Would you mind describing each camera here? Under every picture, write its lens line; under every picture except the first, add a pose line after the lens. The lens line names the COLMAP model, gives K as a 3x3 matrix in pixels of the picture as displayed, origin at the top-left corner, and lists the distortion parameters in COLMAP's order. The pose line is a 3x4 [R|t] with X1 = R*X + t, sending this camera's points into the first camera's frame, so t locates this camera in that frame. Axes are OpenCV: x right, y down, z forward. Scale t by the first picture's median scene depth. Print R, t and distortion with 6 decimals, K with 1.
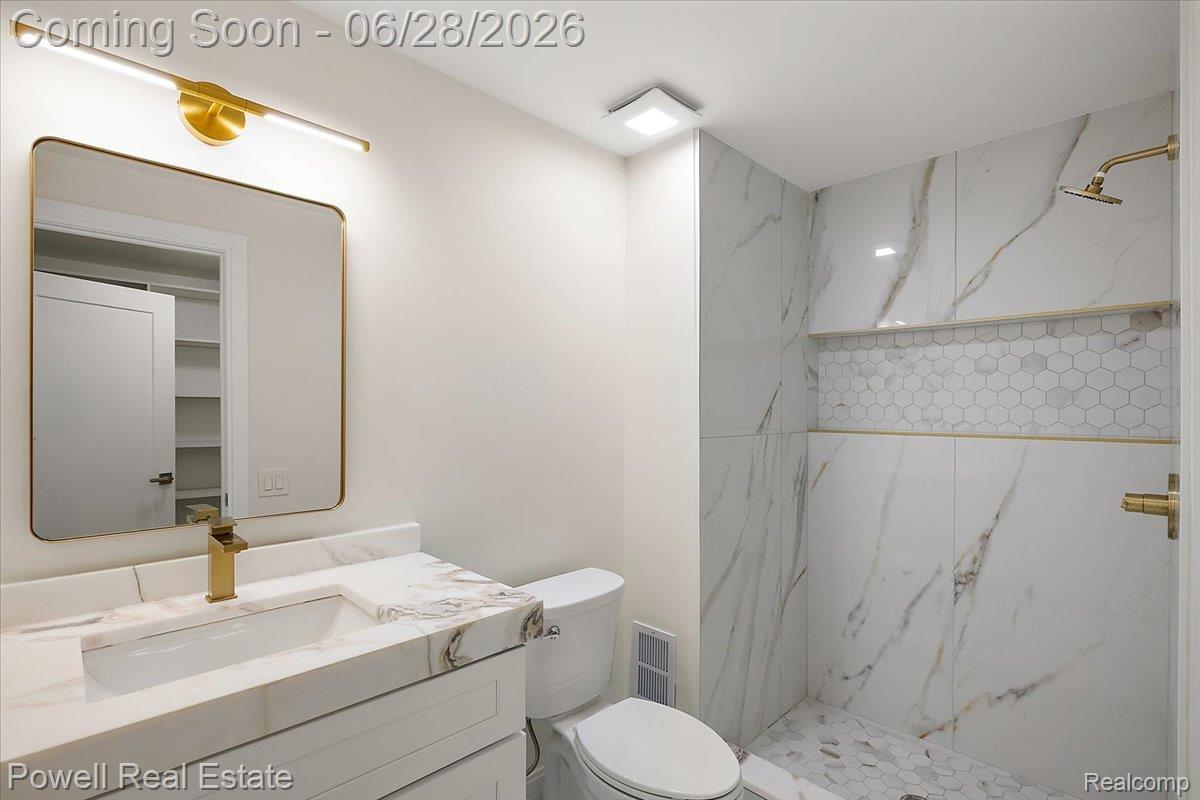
lens RADIAL K [[568.0, 0, 597.7], [0, 568.0, 408.9], [0, 0, 1]] dist [-0.003297, 0.002061]
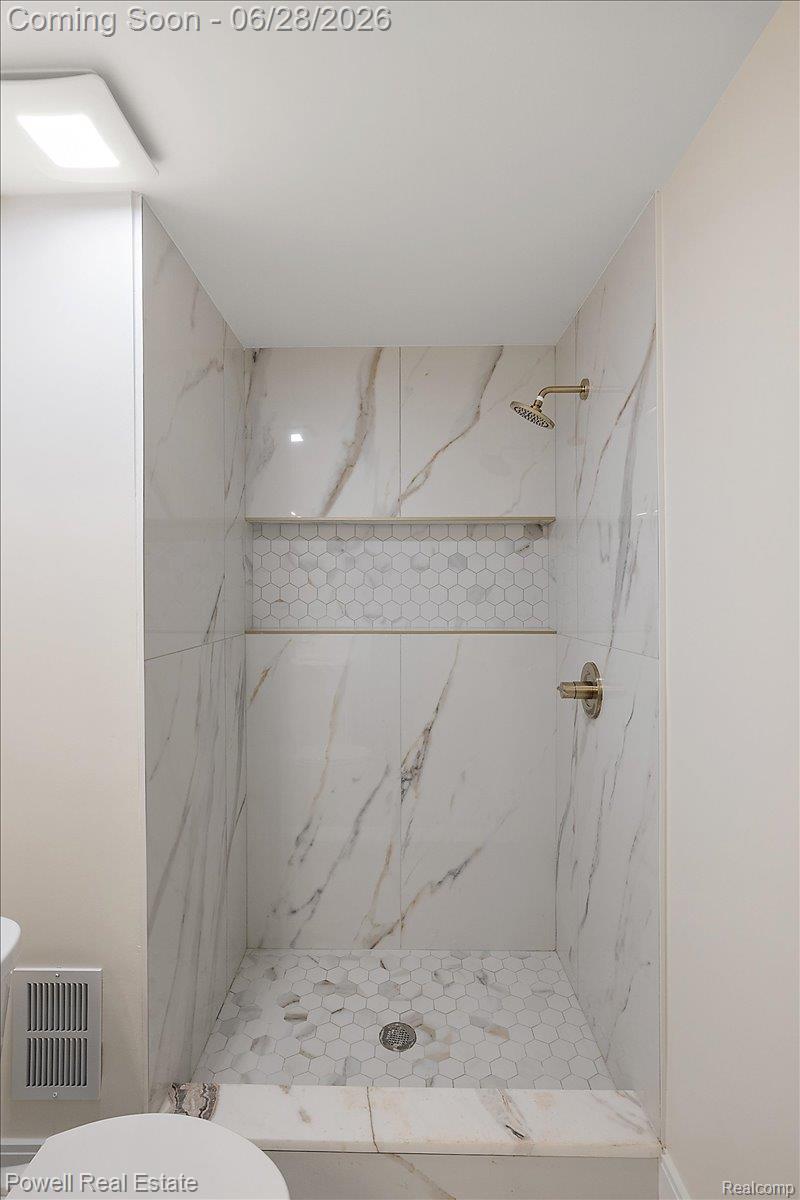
lens RADIAL K [[568.0, 0, 399.3], [0, 568.0, 592.1], [0, 0, 1]] dist [-0.003297, 0.002061]
pose [[0.707338, -0.005518, 0.706854, -0.073838], [0.005913, 0.999981, 0.001888, -0.025290], [-0.706850, 0.002844, 0.707357, 0.291651]]
